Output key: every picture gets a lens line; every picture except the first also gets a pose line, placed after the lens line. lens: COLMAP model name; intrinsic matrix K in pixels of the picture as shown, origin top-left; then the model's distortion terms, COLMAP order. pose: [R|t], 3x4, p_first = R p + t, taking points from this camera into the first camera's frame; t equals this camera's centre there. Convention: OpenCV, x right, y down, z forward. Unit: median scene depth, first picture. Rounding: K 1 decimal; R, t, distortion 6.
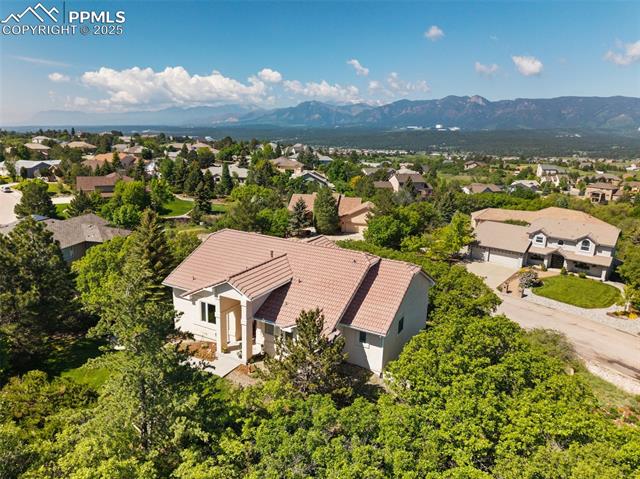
lens RADIAL K [[453.4, 0, 308.0], [0, 453.4, 188.5], [0, 0, 1]] dist [-0.001873, -0.002455]
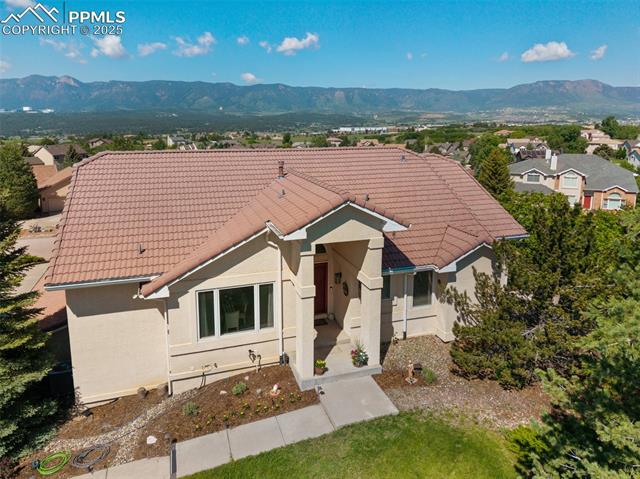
lens RADIAL K [[457.3, 0, 307.6], [0, 457.3, 172.6], [0, 0, 1]] dist [-0.005334, -0.003275]
pose [[0.660676, -0.105024, 0.743288, -0.218347], [0.108941, 0.993097, 0.043489, 0.062237], [-0.742724, 0.052242, 0.667556, 0.298945]]
